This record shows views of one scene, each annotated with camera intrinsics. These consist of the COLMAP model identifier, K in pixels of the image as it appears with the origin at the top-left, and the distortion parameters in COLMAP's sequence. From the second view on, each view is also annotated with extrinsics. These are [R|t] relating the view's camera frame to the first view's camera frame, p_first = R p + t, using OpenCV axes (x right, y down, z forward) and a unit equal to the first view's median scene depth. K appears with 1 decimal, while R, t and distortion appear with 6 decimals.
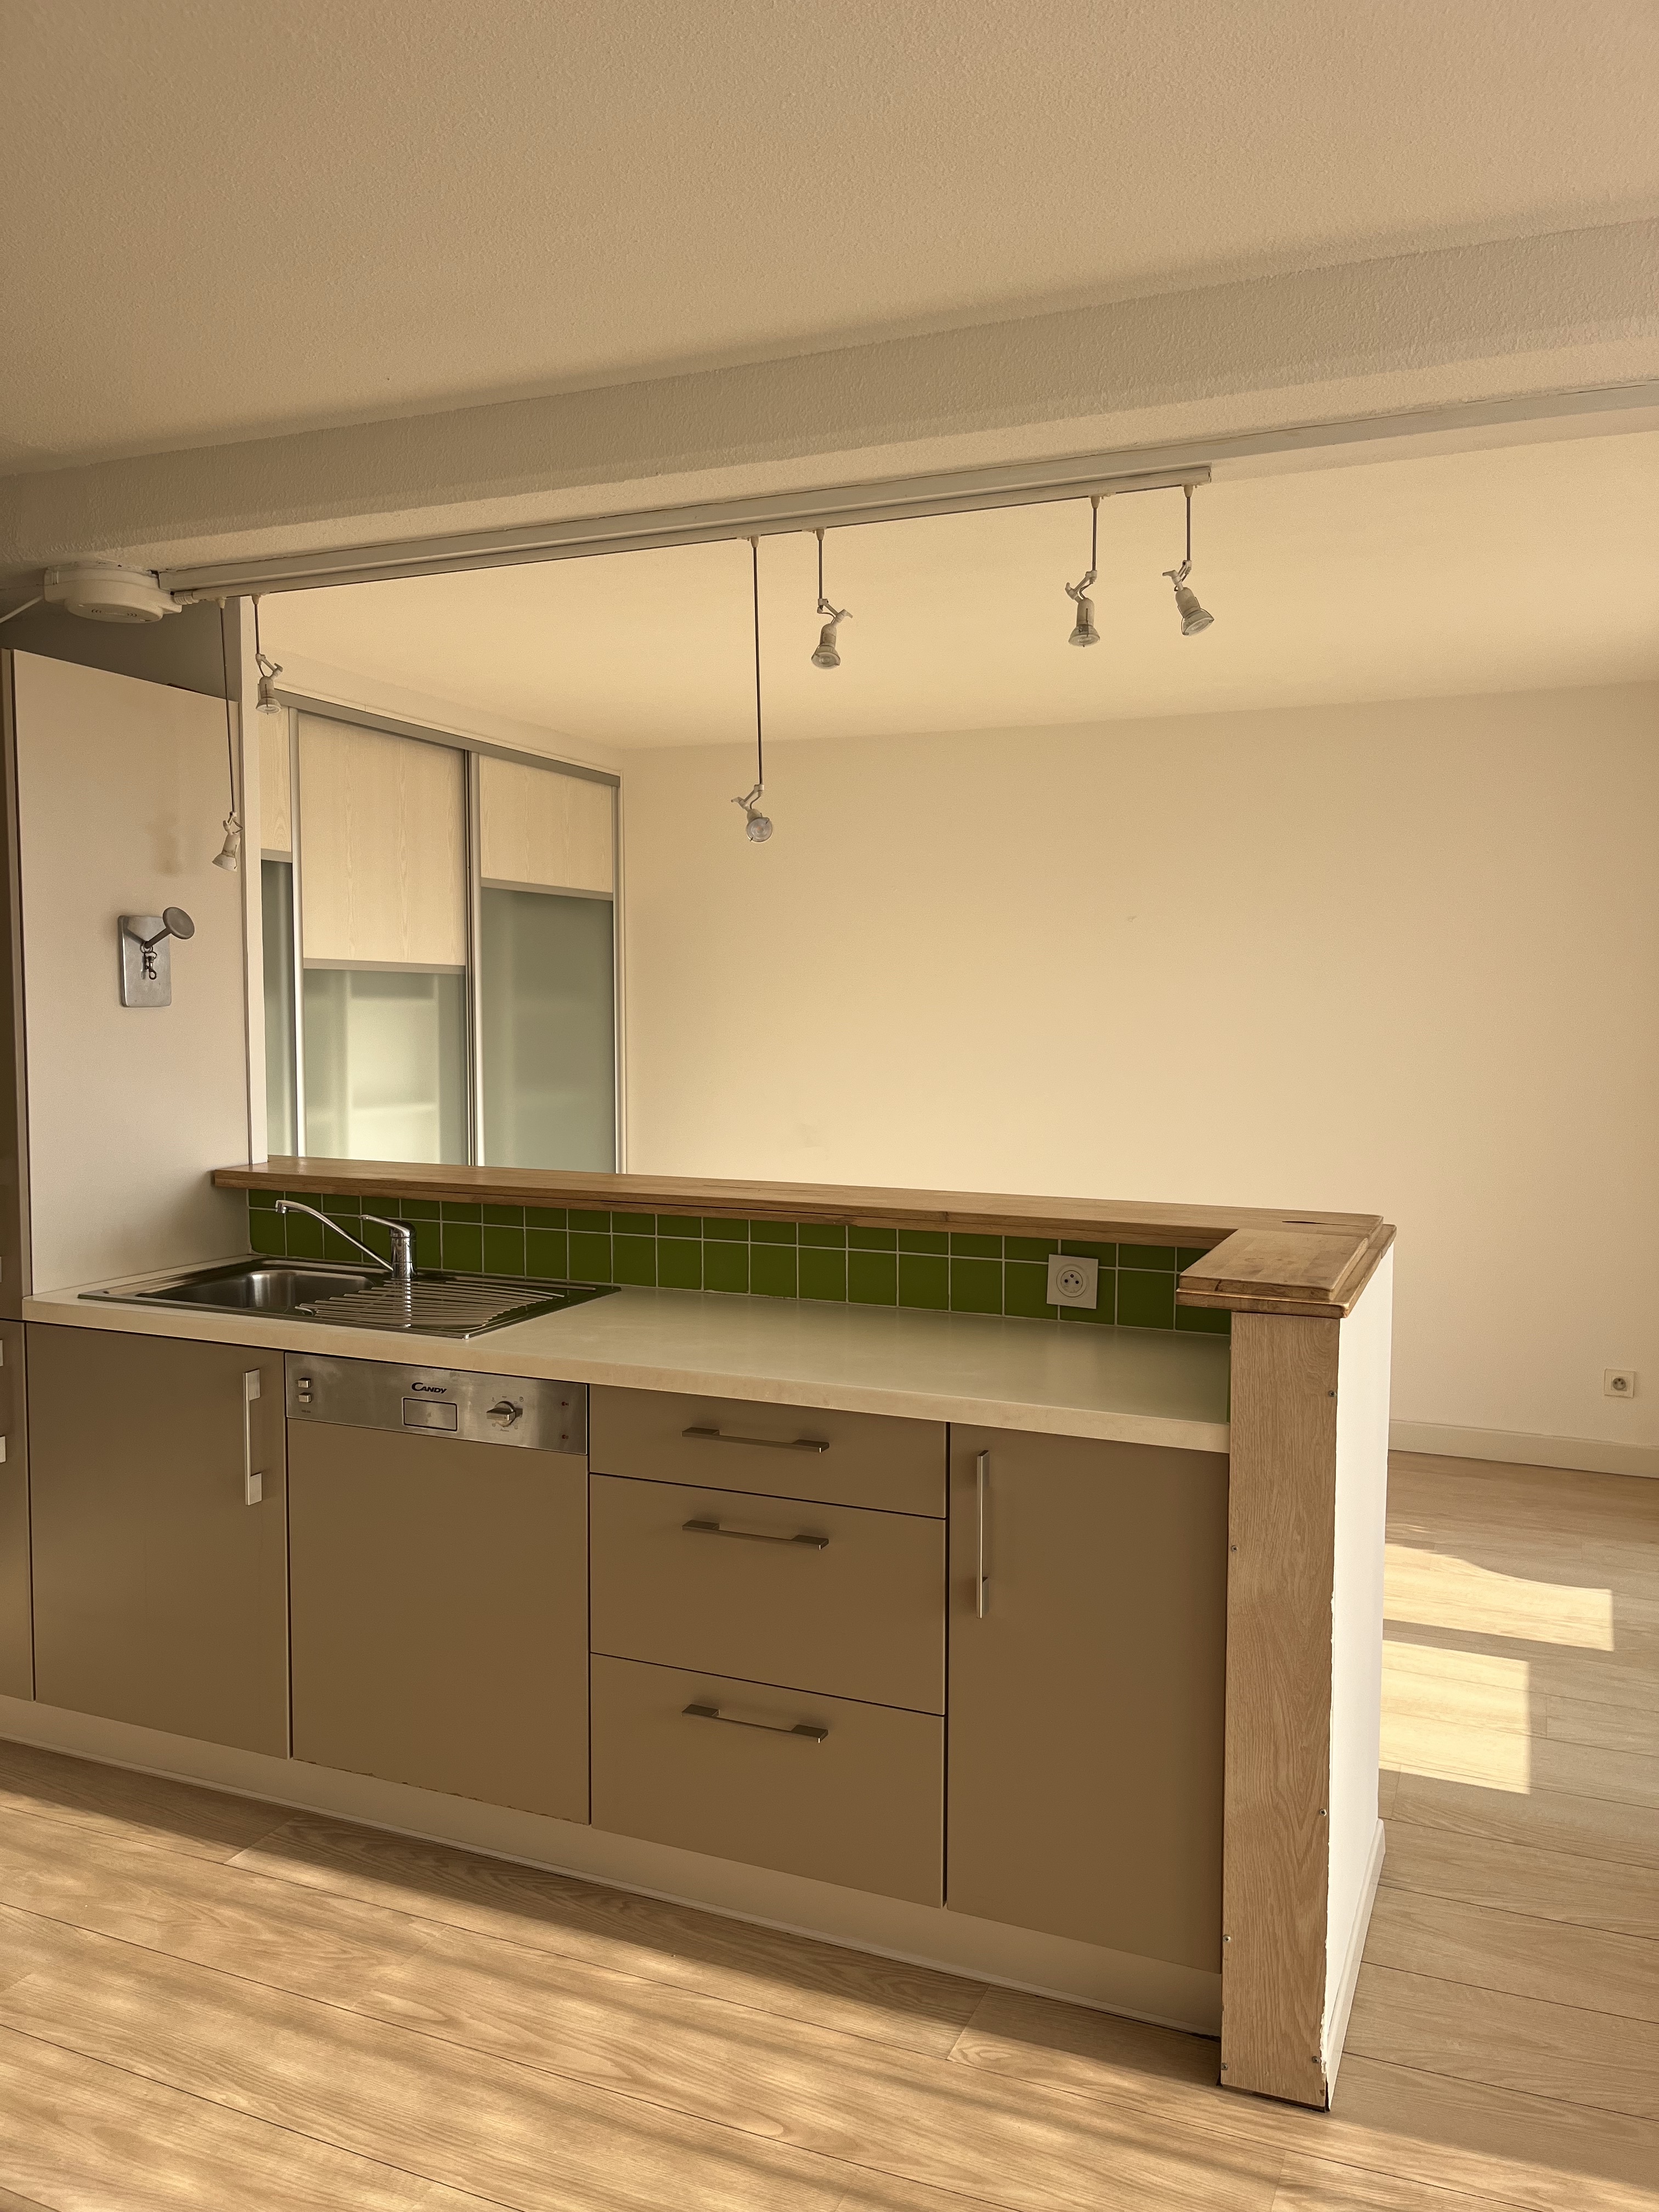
lens RADIAL K [[1674.1, 0, 833.7], [0, 1674.1, 1116.7], [0, 0, 1]] dist [0.047841, -0.046309]
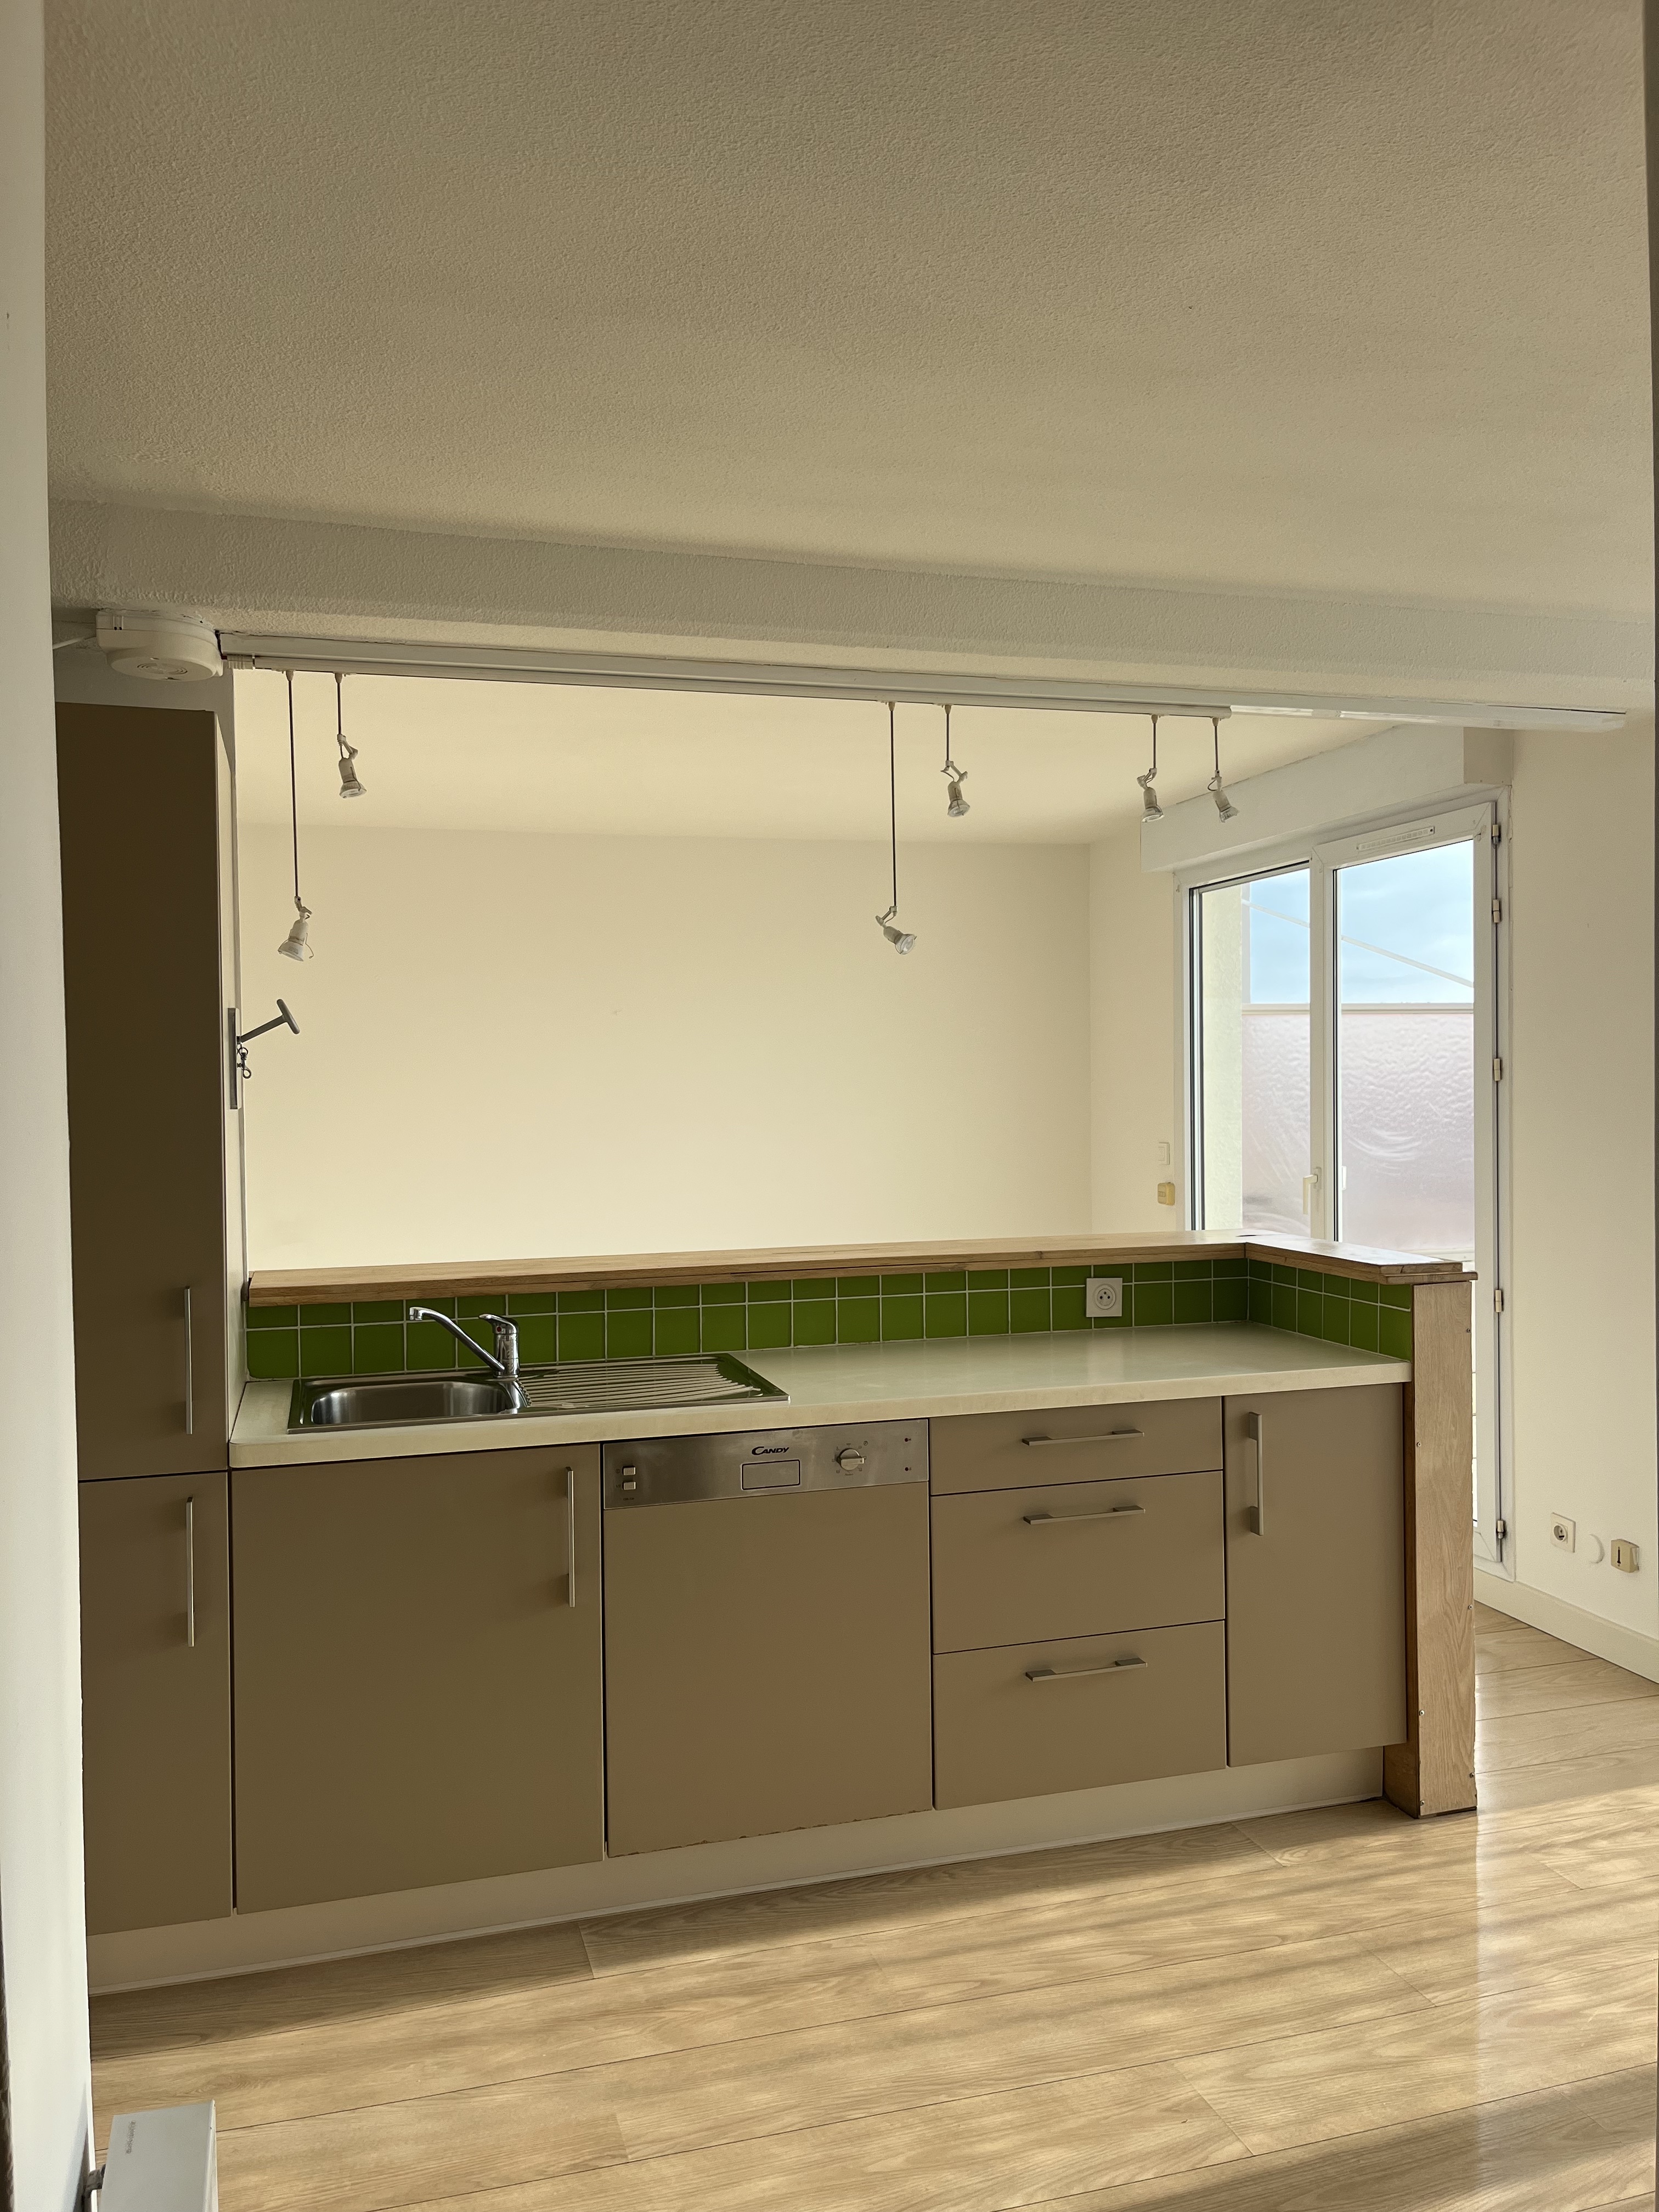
lens RADIAL K [[1674.1, 0, 816.9], [0, 1674.1, 1107.4], [0, 0, 1]] dist [0.047841, -0.046309]
pose [[0.767138, -0.026671, 0.640927, -0.747504], [0.062694, 0.997469, -0.033533, -0.016507], [-0.638411, 0.065907, 0.766869, 0.116450]]
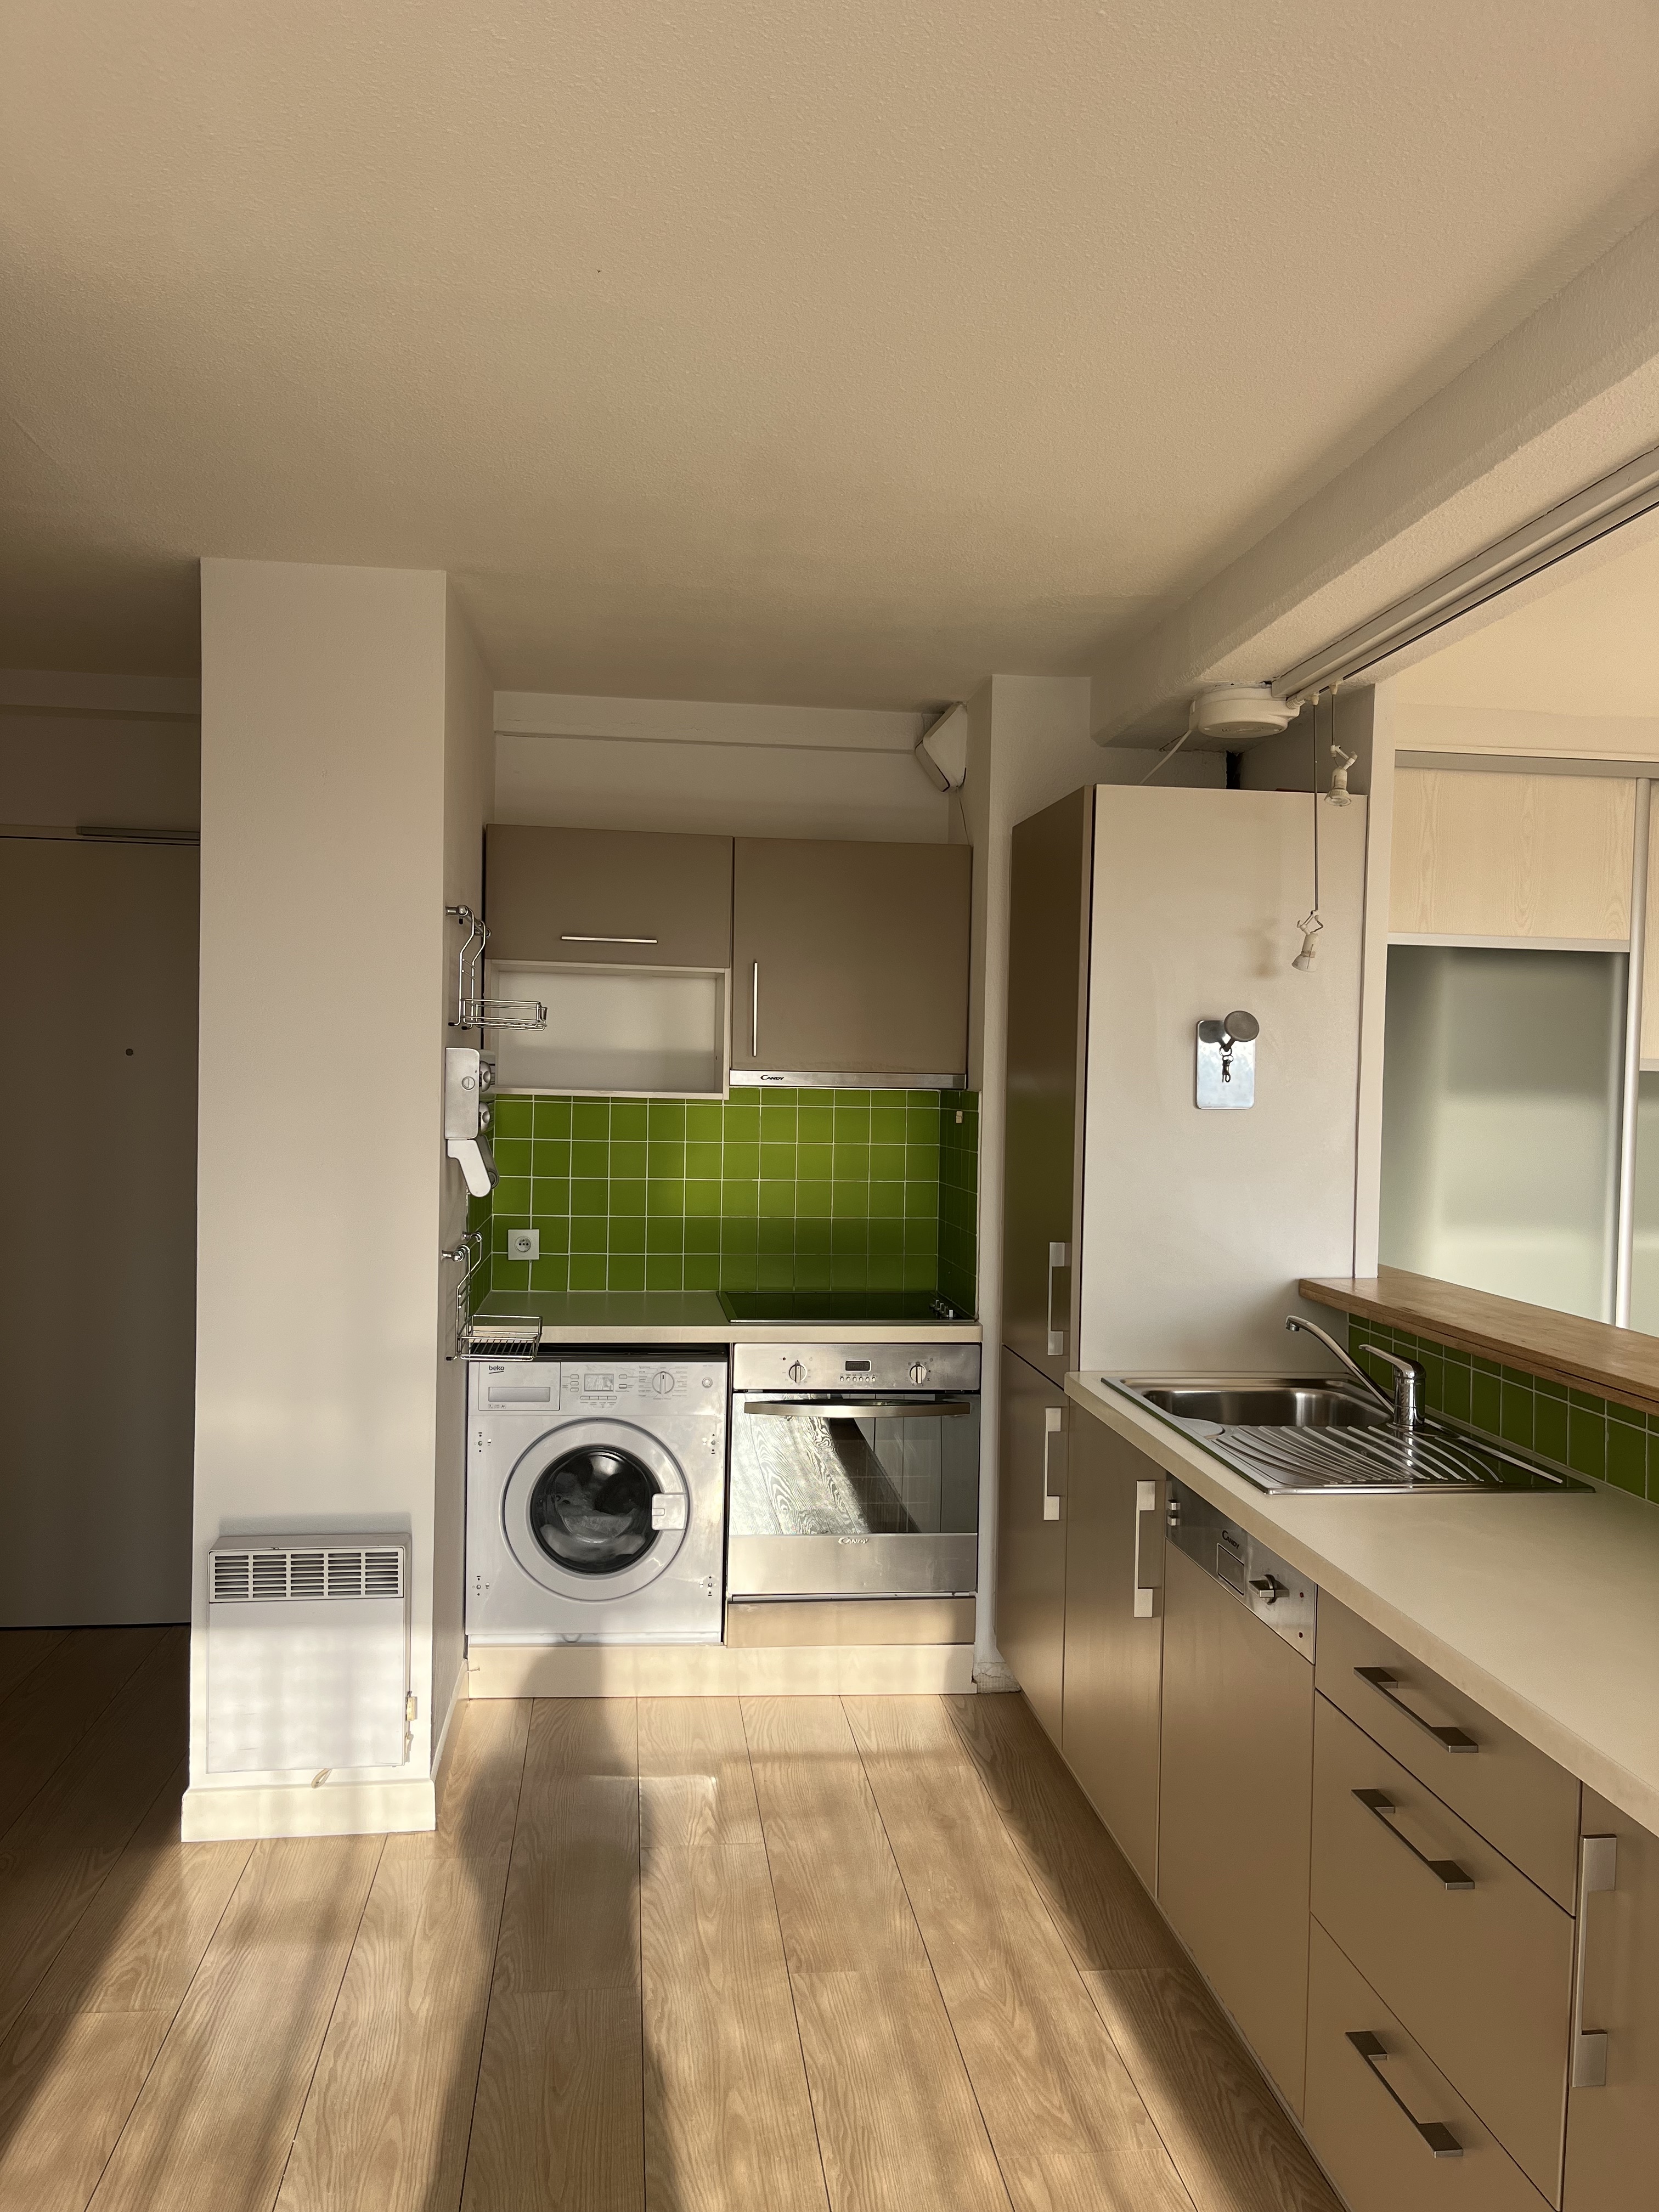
lens RADIAL K [[1674.1, 0, 830.2], [0, 1674.1, 1122.3], [0, 0, 1]] dist [0.047841, -0.046309]
pose [[0.502717, 0.028468, -0.863982, 0.347482], [-0.076799, 0.996976, -0.011836, -0.027715], [0.861033, 0.072303, 0.503383, 0.287895]]
